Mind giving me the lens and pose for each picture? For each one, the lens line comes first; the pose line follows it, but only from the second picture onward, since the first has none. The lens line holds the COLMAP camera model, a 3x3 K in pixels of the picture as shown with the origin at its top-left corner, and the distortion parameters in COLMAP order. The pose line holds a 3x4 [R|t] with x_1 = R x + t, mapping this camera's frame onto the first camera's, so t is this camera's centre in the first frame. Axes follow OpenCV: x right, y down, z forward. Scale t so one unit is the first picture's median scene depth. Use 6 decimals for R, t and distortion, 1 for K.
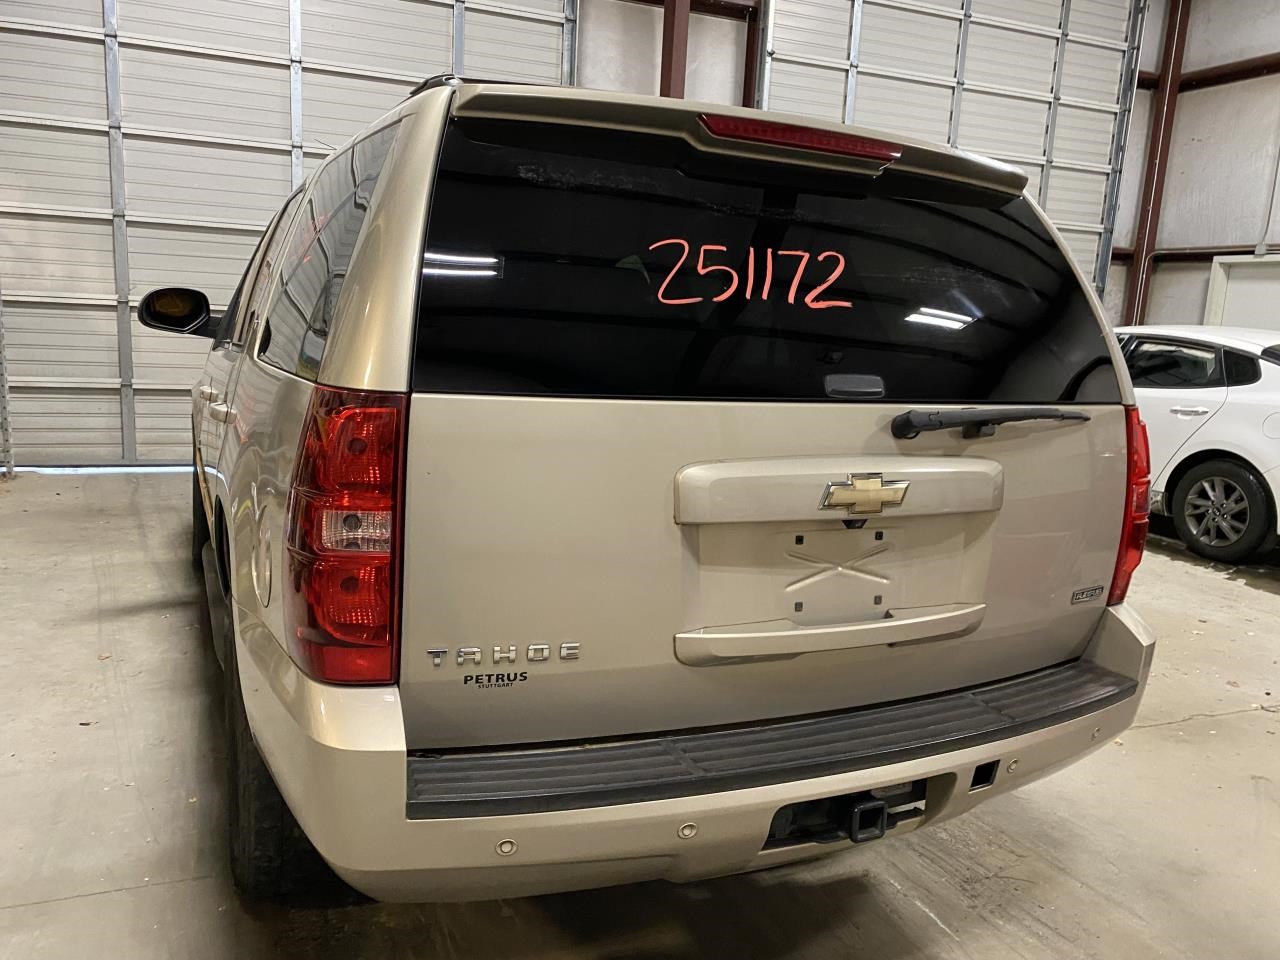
lens RADIAL K [[973.8, 0, 640.2], [0, 973.8, 484.5], [0, 0, 1]] dist [0.029147, -0.026551]
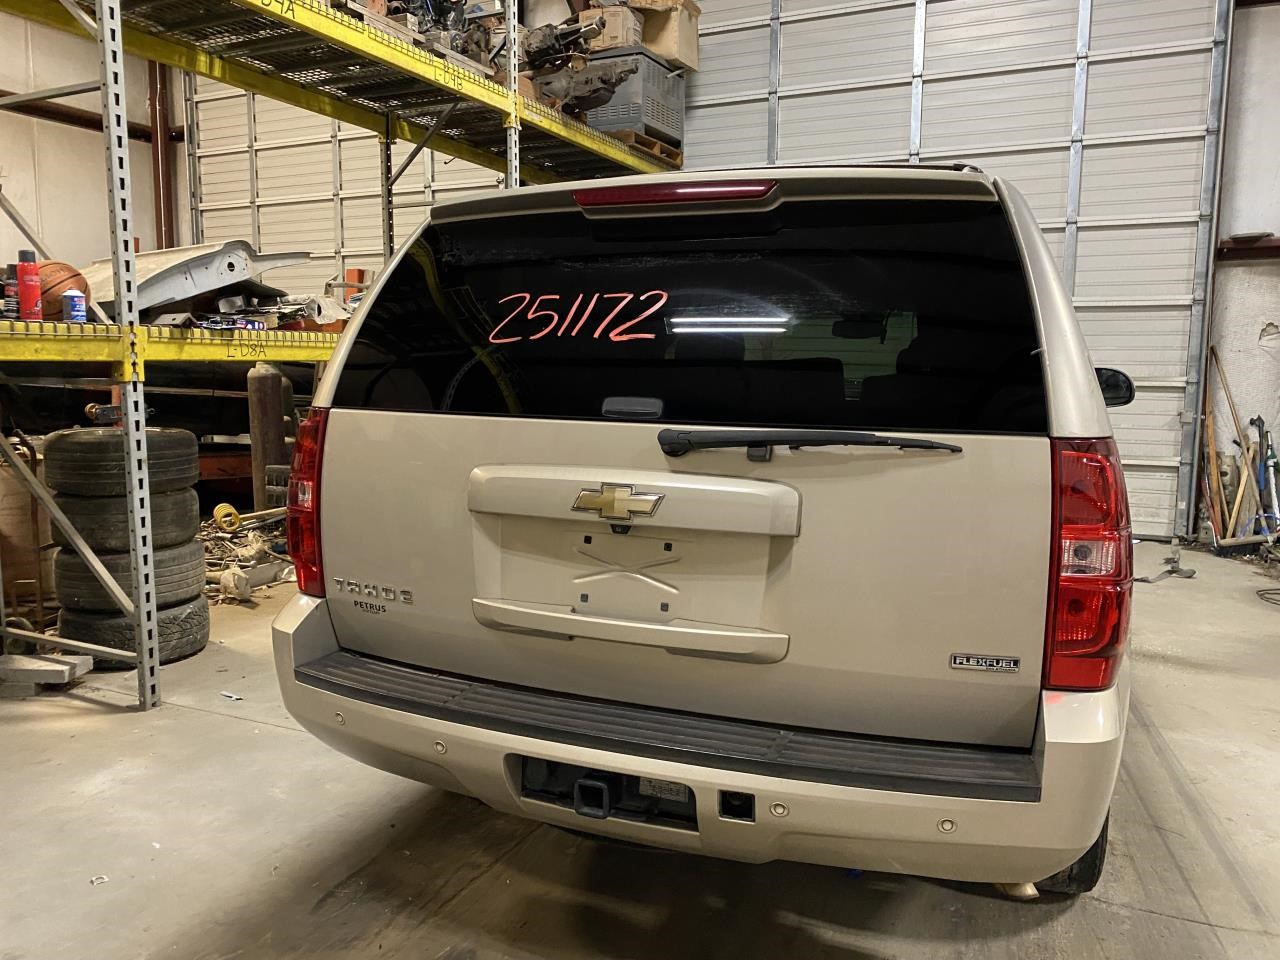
lens RADIAL K [[973.8, 0, 640.4], [0, 973.8, 475.7], [0, 0, 1]] dist [0.029147, -0.026551]
pose [[0.689375, 0.041741, -0.723201, 1.054005], [-0.102459, 0.993920, -0.040301, 0.021777], [0.717122, 0.101881, 0.689460, 0.245302]]
